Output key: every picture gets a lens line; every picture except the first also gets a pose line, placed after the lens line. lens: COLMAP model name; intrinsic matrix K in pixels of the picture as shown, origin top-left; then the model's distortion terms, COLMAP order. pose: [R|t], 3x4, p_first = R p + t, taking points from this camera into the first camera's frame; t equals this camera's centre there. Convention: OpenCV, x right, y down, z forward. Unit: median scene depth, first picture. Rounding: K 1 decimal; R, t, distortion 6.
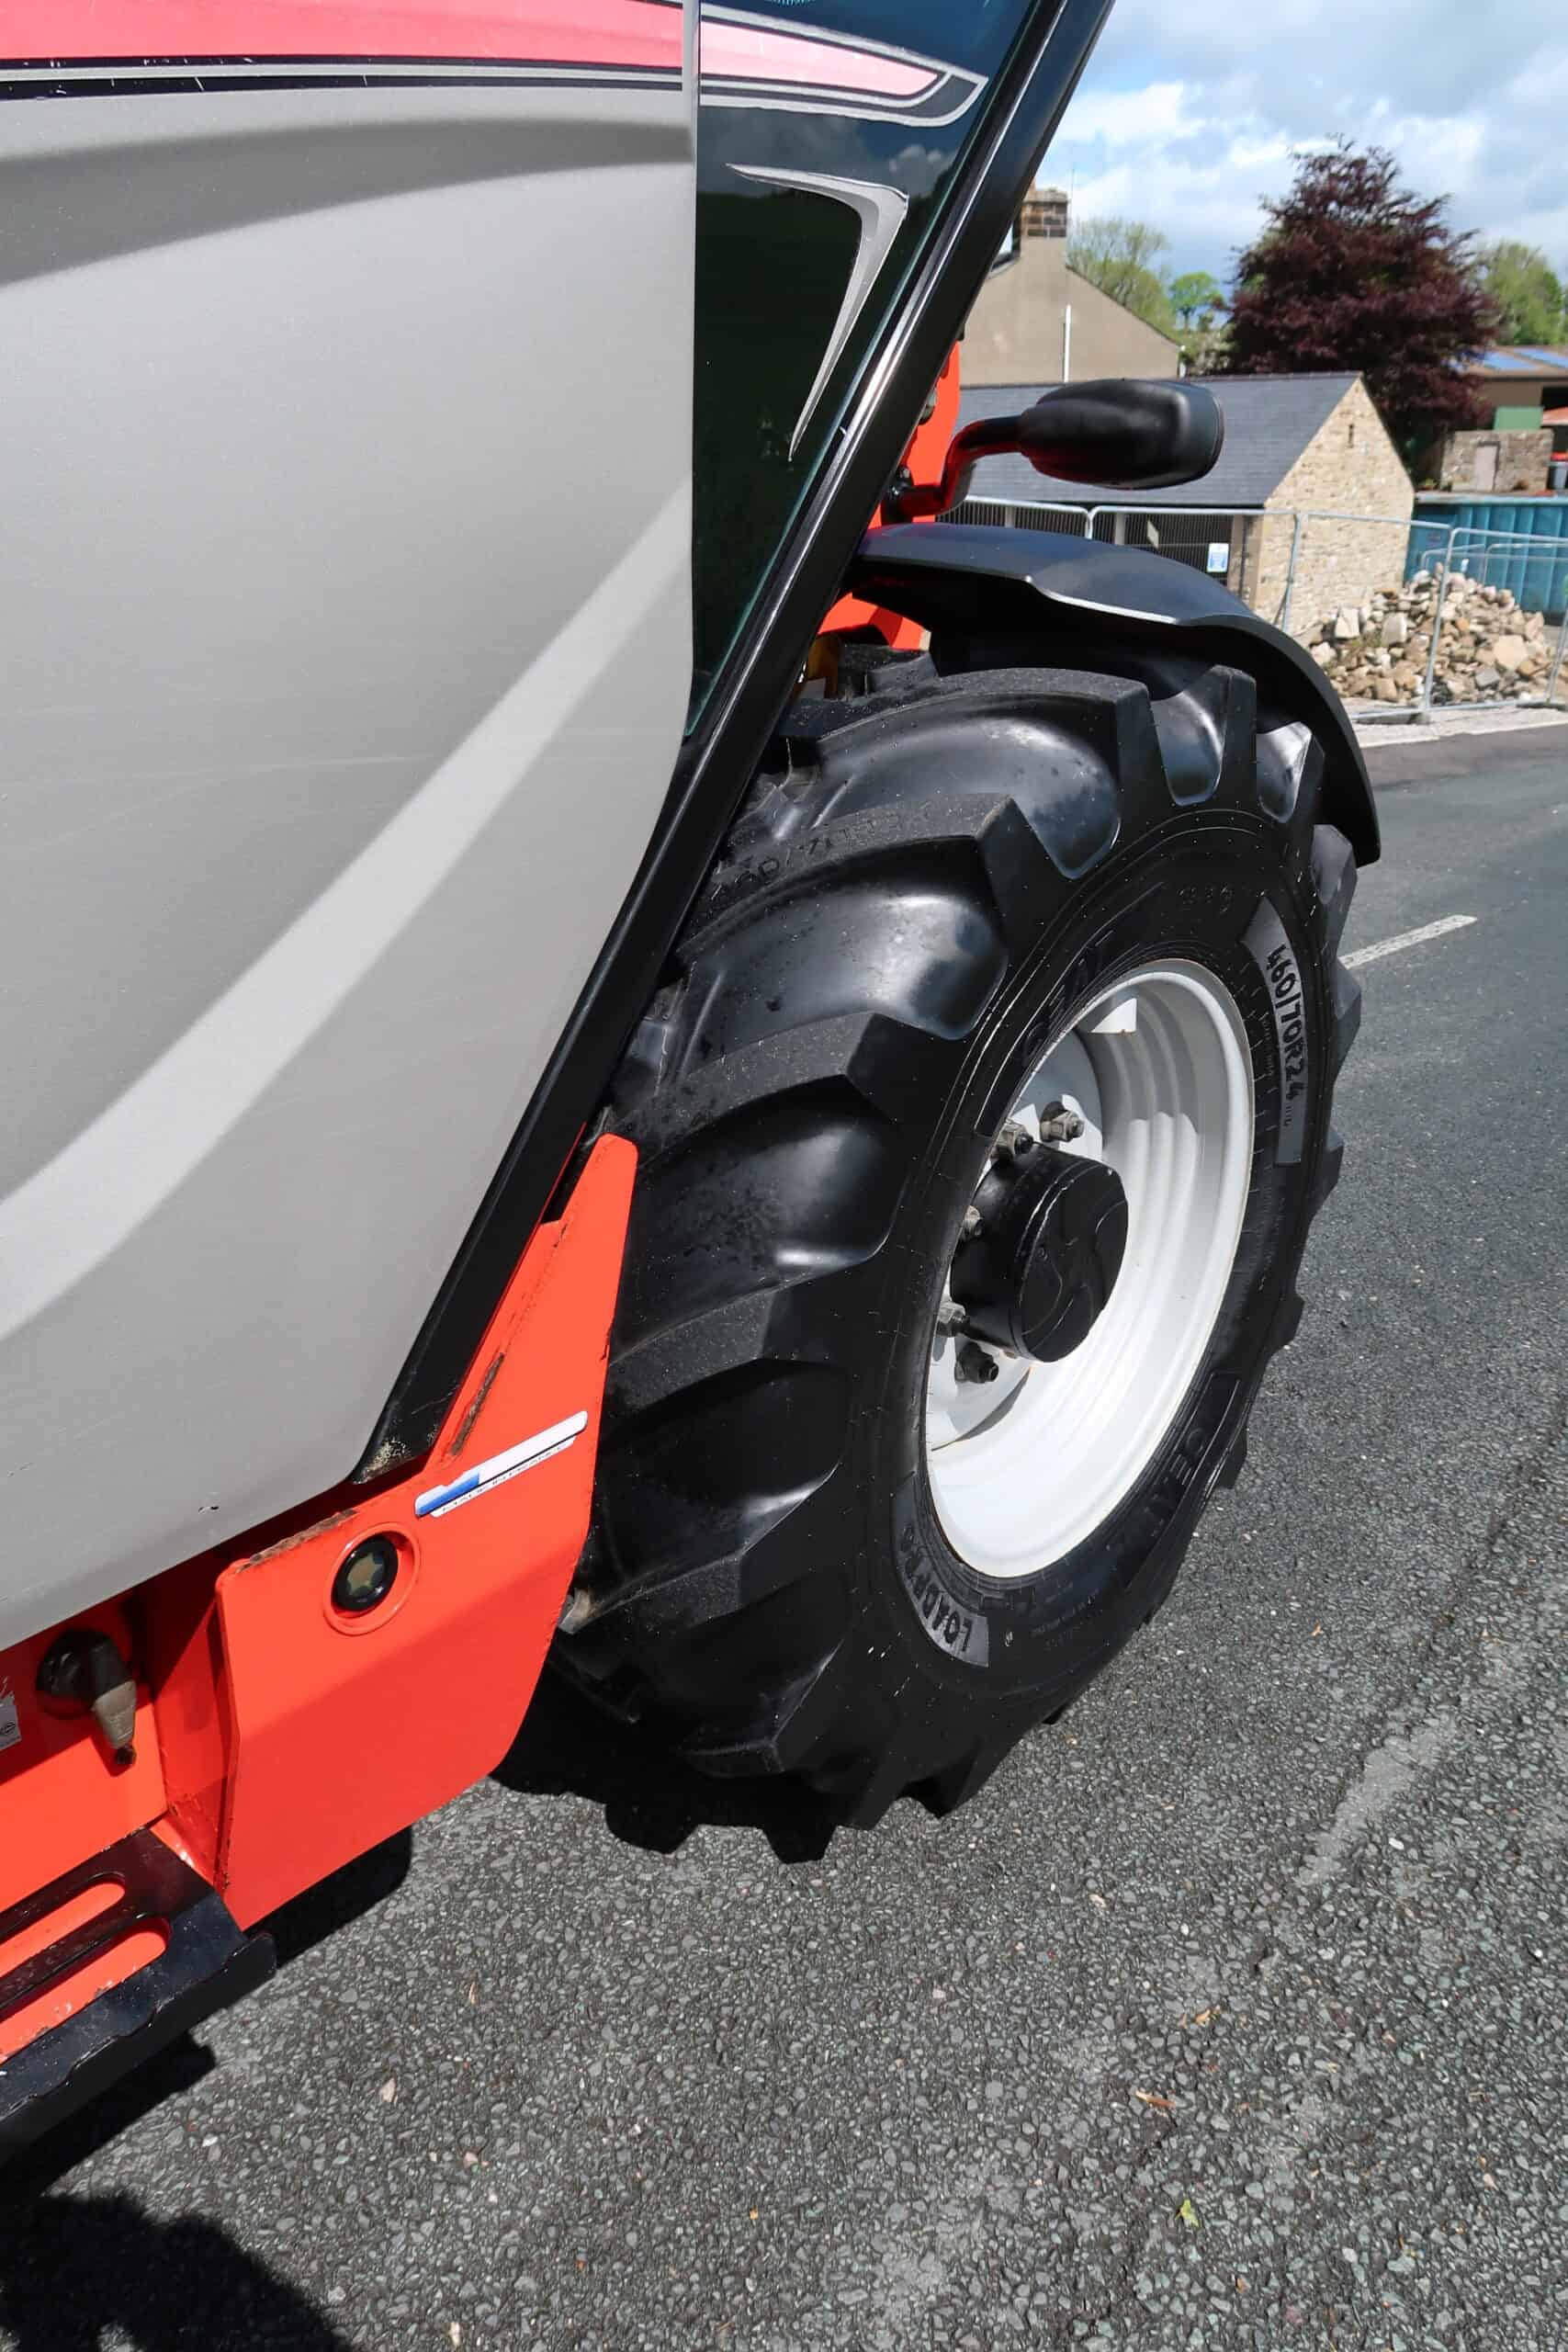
lens RADIAL K [[1618.2, 0, 776.1], [0, 1618.2, 1188.6], [0, 0, 1]] dist [-0.027305, 0.004422]
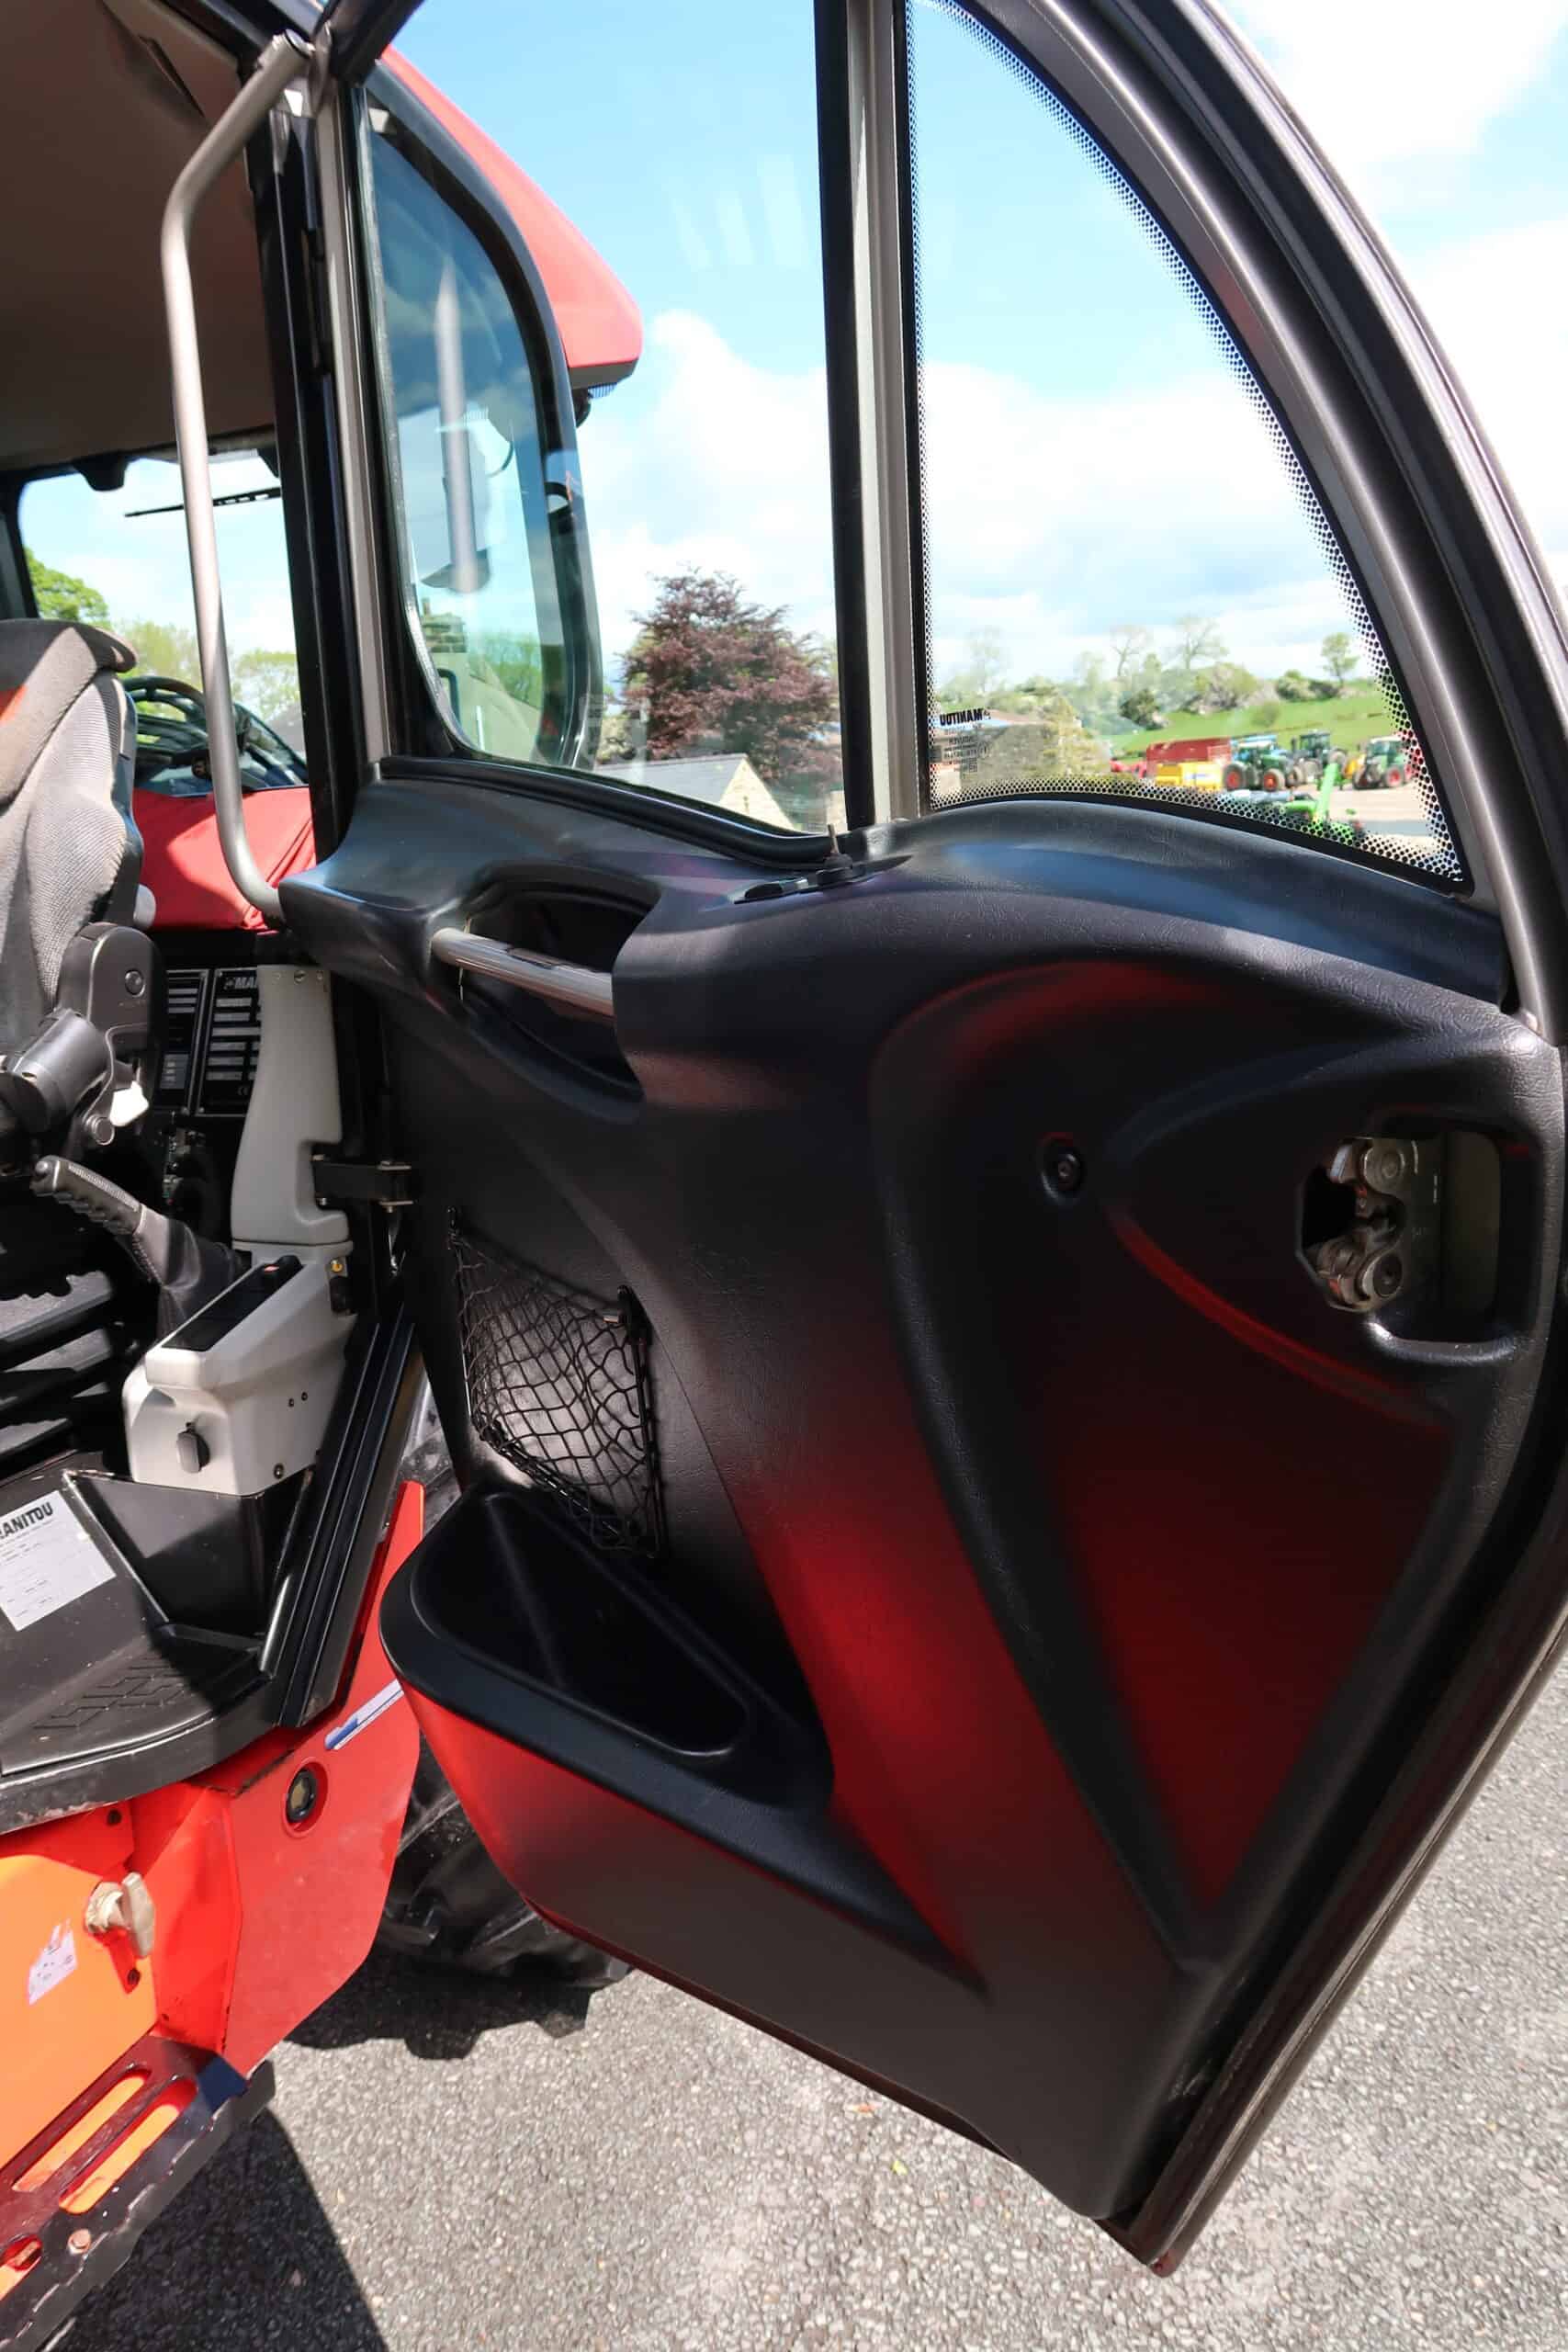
lens RADIAL K [[1618.2, 0, 787.0], [0, 1618.2, 1186.8], [0, 0, 1]] dist [-0.027305, 0.004422]
pose [[0.941328, -0.133232, 0.310081, -0.138422], [0.195012, 0.964596, -0.177551, 0.028649], [-0.275447, 0.227603, 0.933984, -0.430642]]
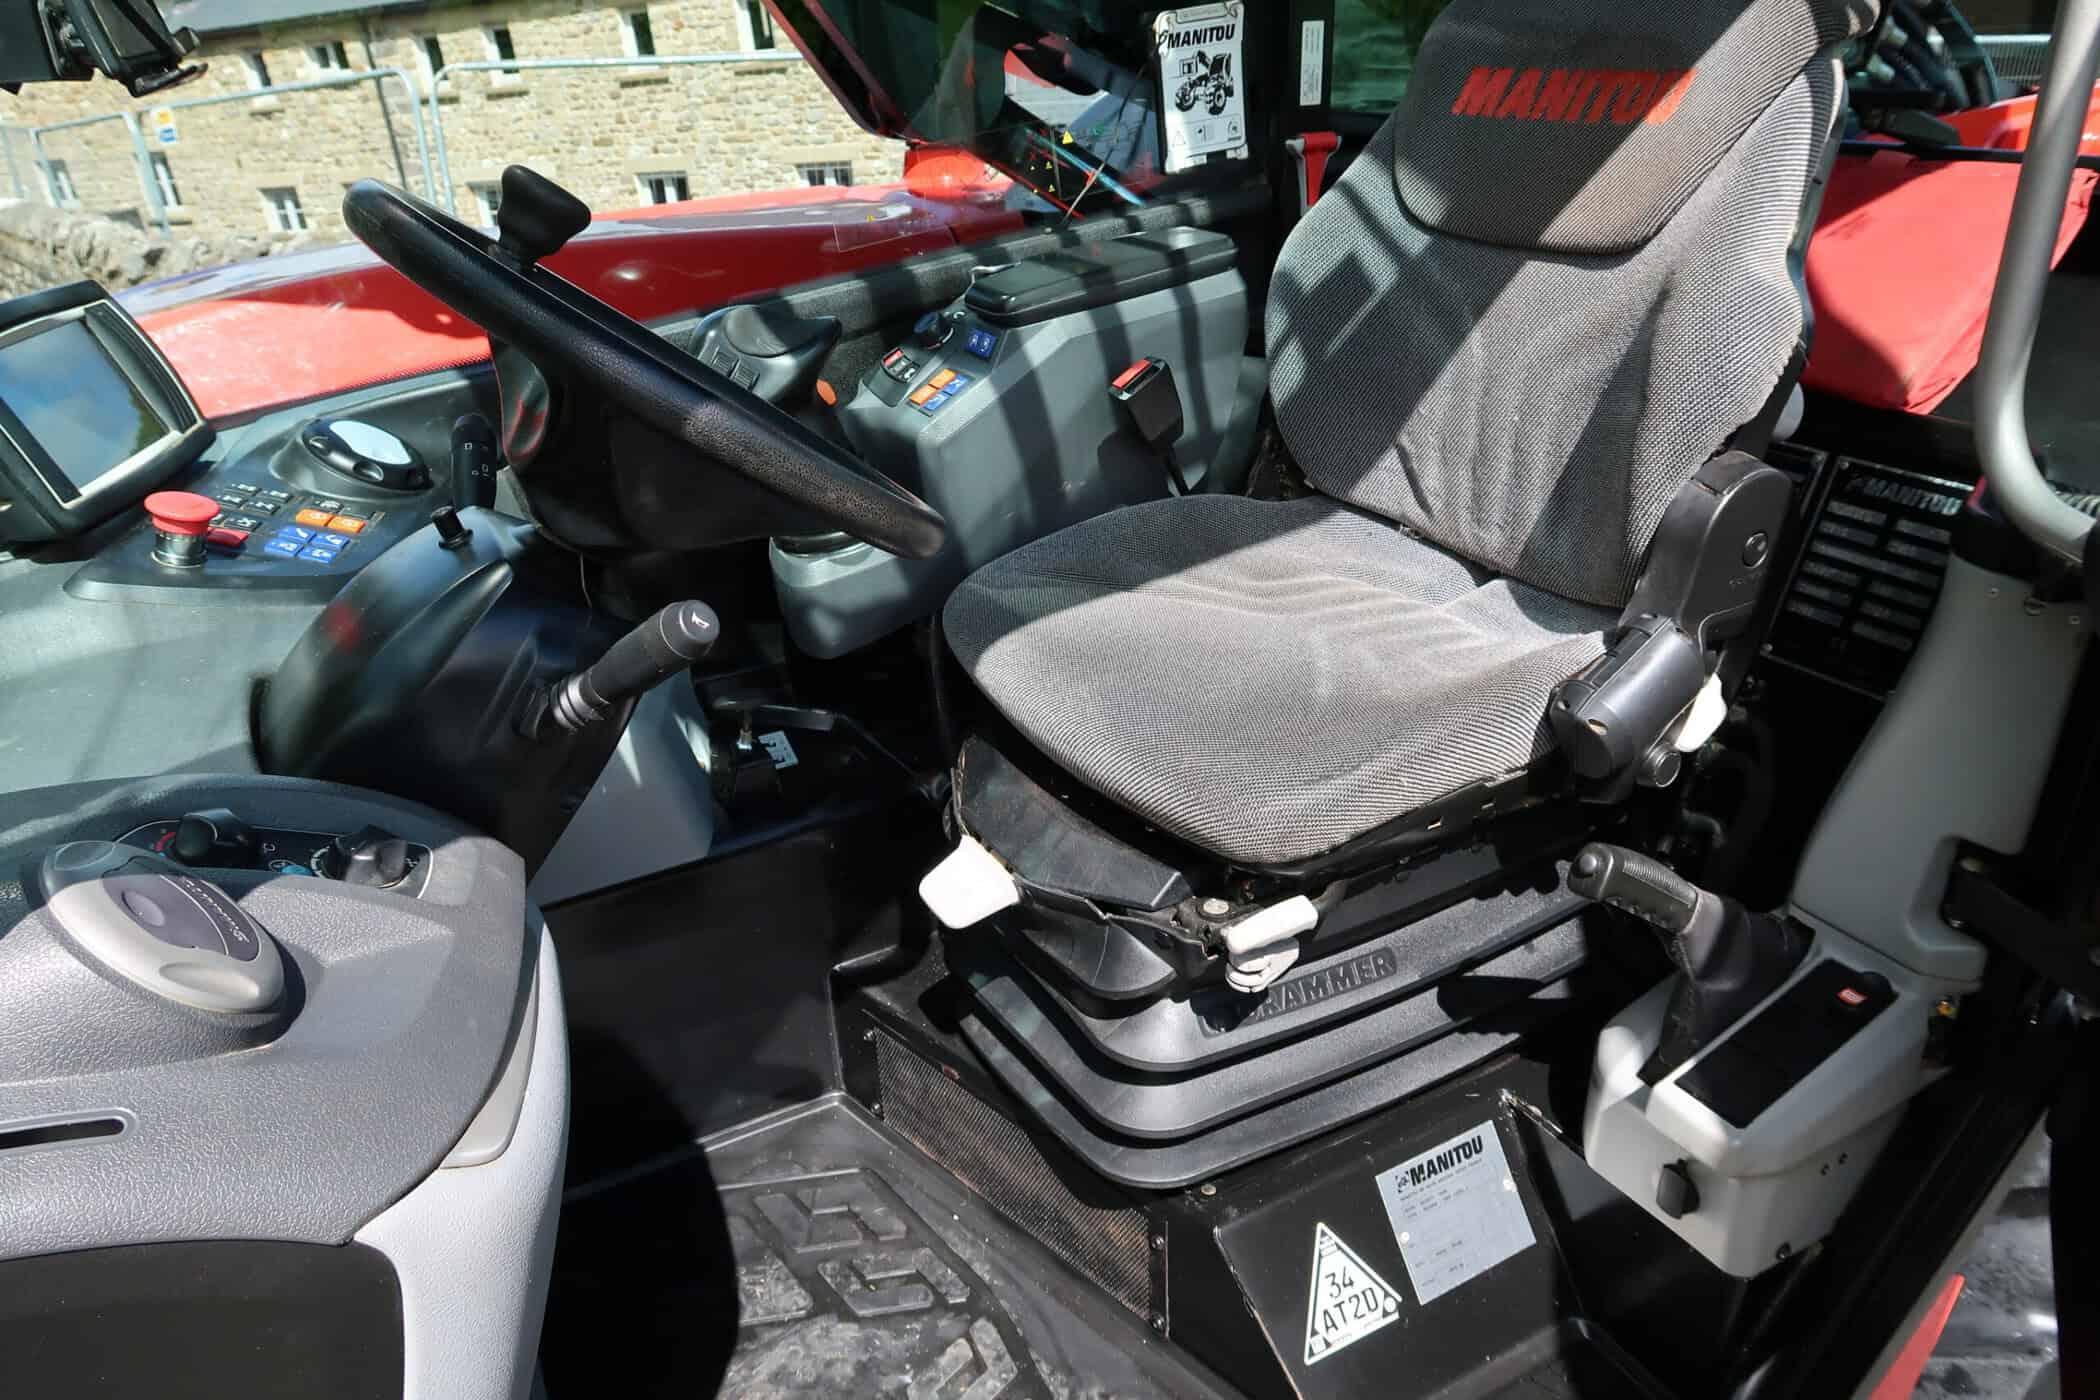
lens RADIAL K [[1445.0, 0, 1043.3], [0, 1445.0, 693.6], [0, 0, 1]] dist [-0.027305, 0.004422]
pose [[0.929817, 0.094121, -0.355782, -0.252557], [-0.077669, 0.995155, 0.060282, -0.302268], [0.359732, -0.028418, 0.932623, -0.101959]]
